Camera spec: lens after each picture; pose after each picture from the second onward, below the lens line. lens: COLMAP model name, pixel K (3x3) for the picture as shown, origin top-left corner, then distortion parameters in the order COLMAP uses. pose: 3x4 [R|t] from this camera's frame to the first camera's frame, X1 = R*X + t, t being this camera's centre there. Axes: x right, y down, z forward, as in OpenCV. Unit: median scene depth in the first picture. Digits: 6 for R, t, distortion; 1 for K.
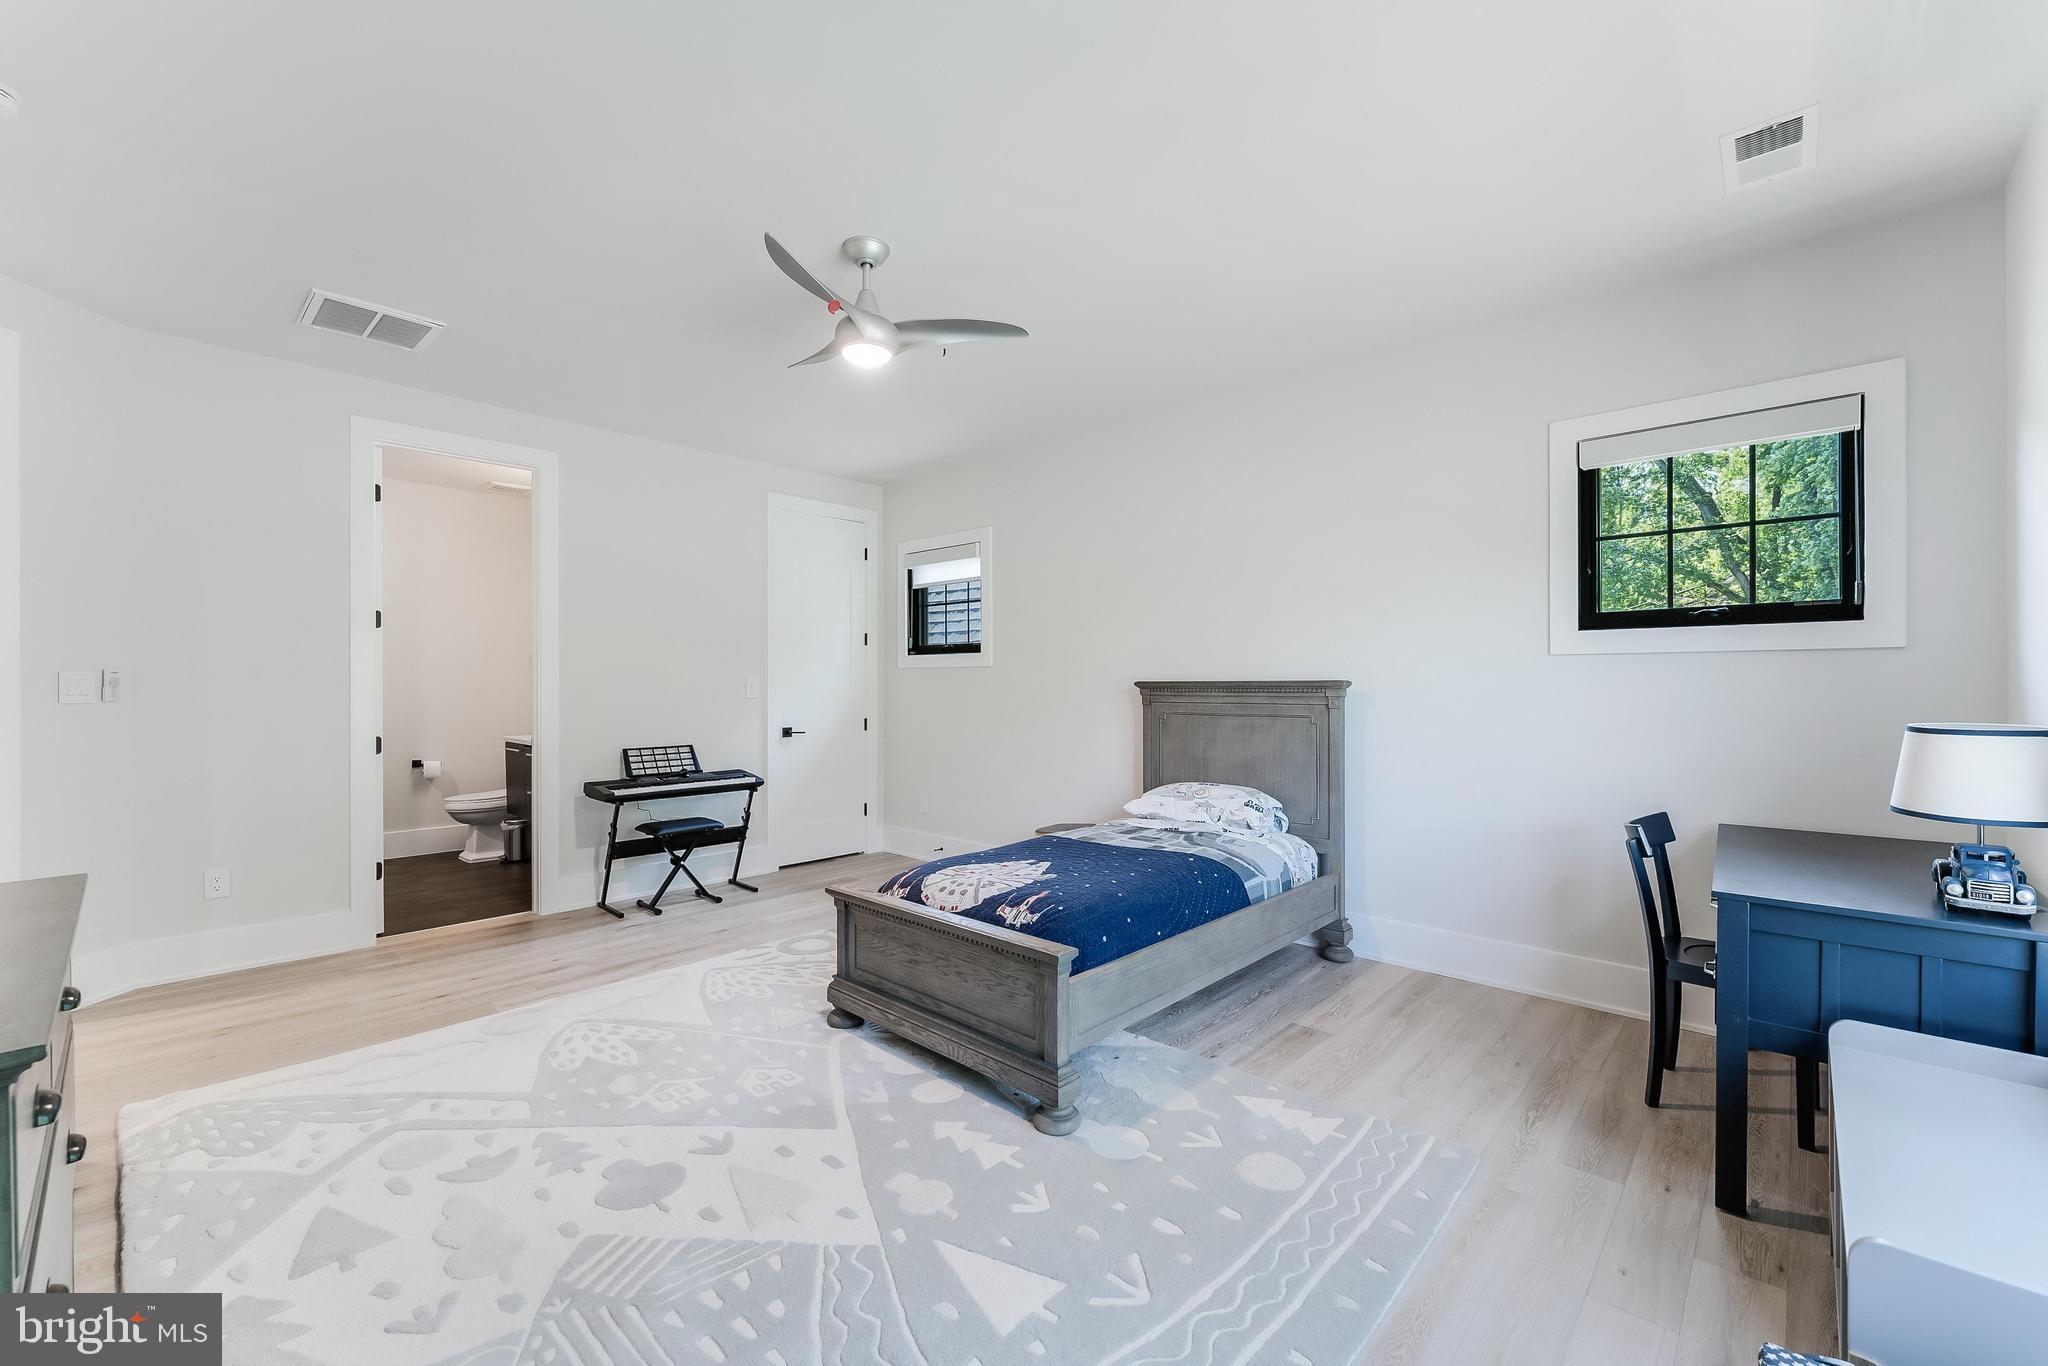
lens RADIAL K [[834.6, 0, 1034.5], [0, 834.6, 672.7], [0, 0, 1]] dist [-0.000966, 0.001375]
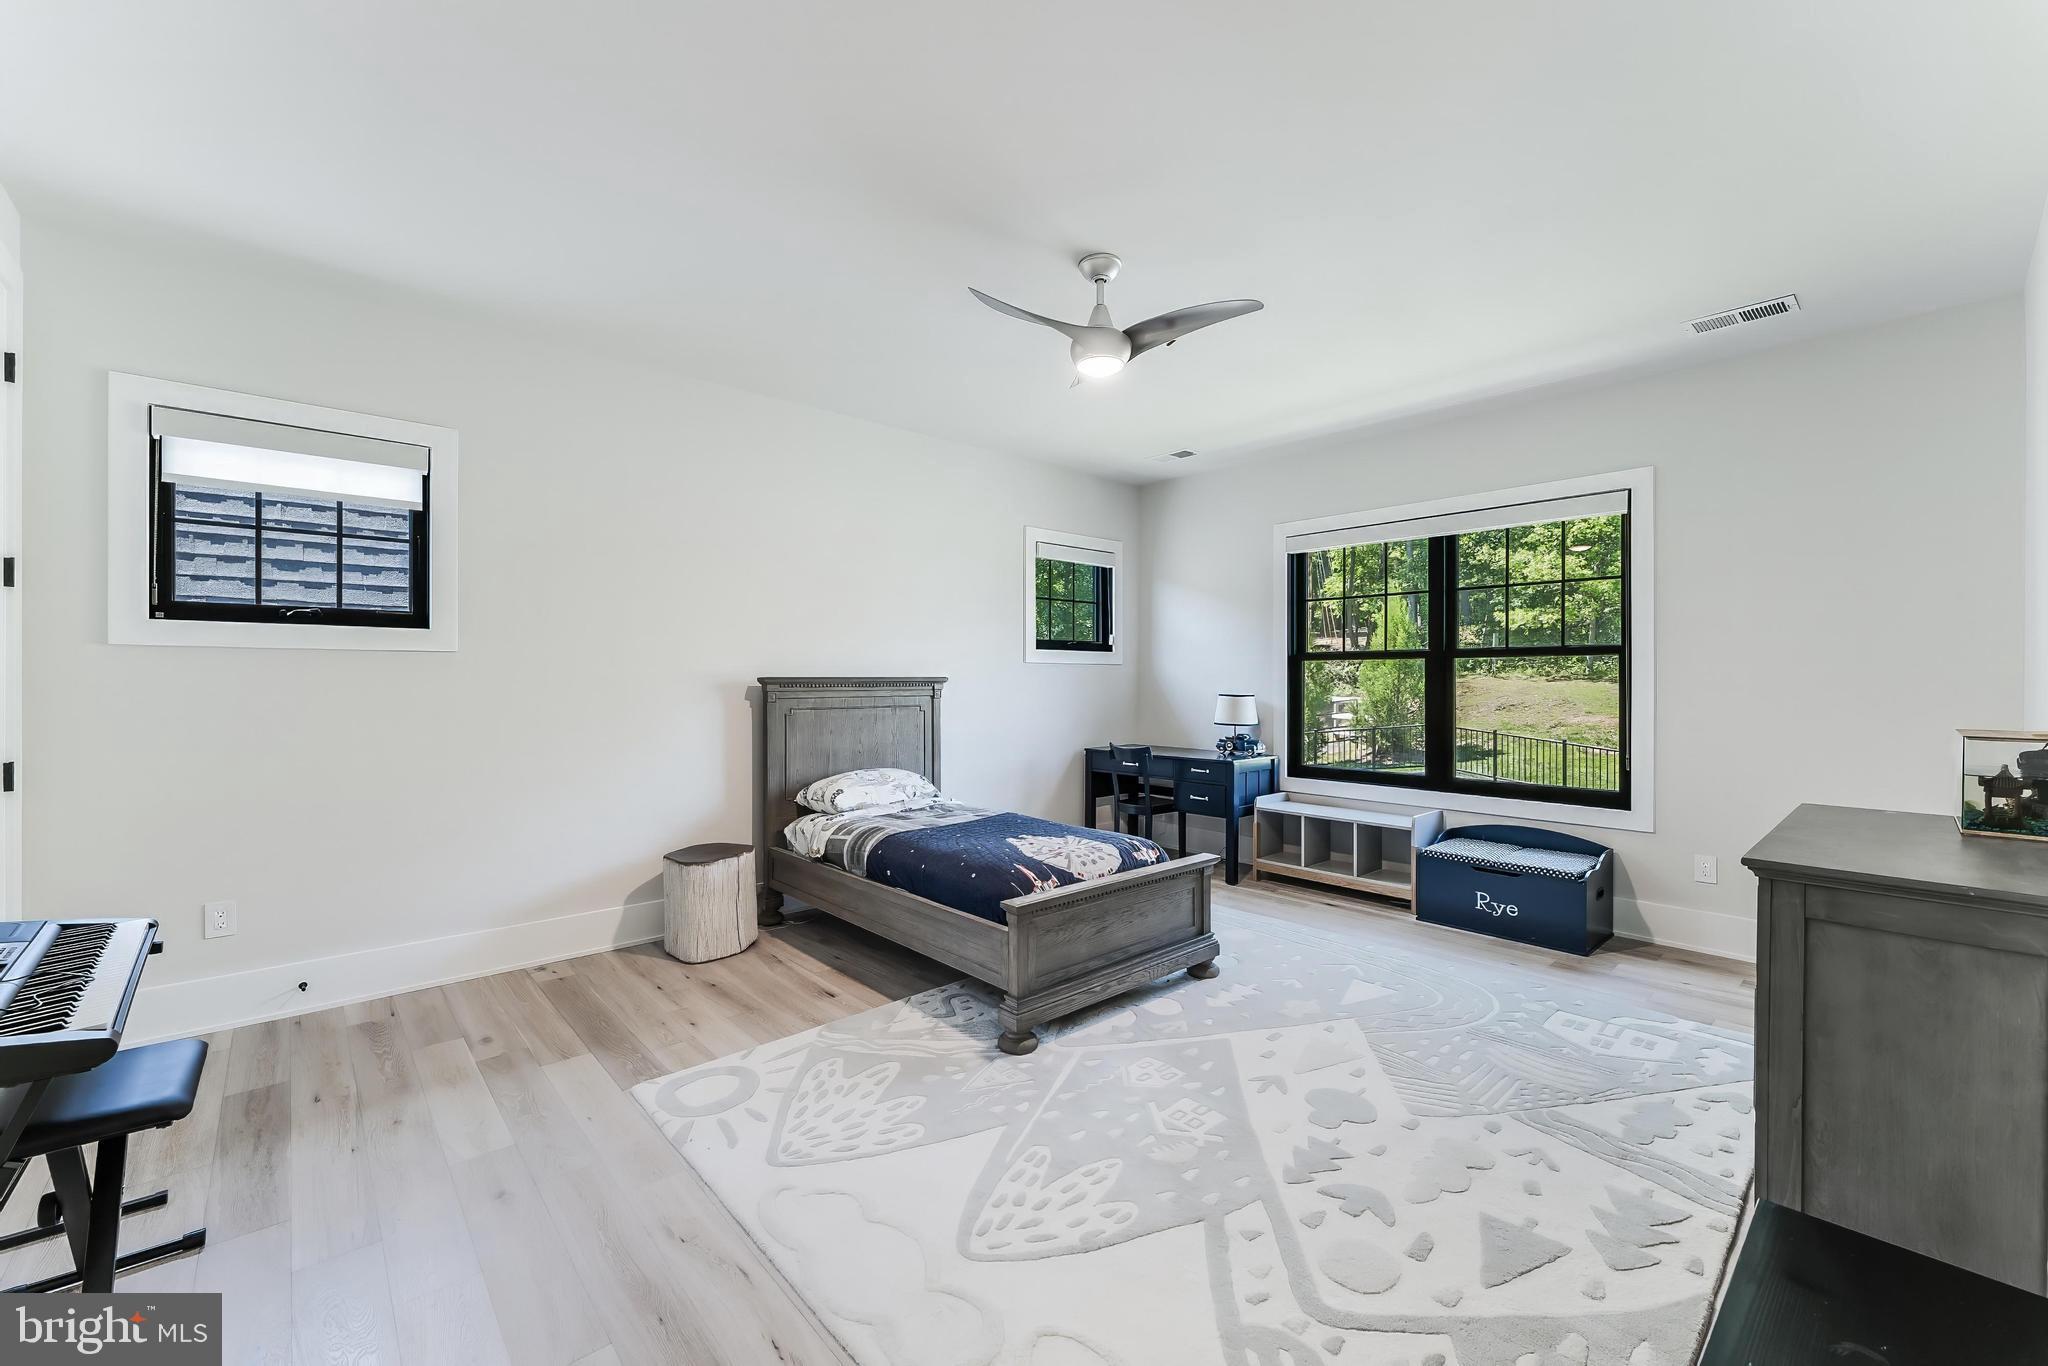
lens RADIAL K [[834.6, 0, 1035.2], [0, 834.6, 686.3], [0, 0, 1]] dist [-0.000966, 0.001375]
pose [[0.074600, -0.005262, 0.997200, -1.162444], [-0.009457, 0.999937, 0.005984, 0.018844], [-0.997169, -0.009877, 0.074545, 0.941187]]
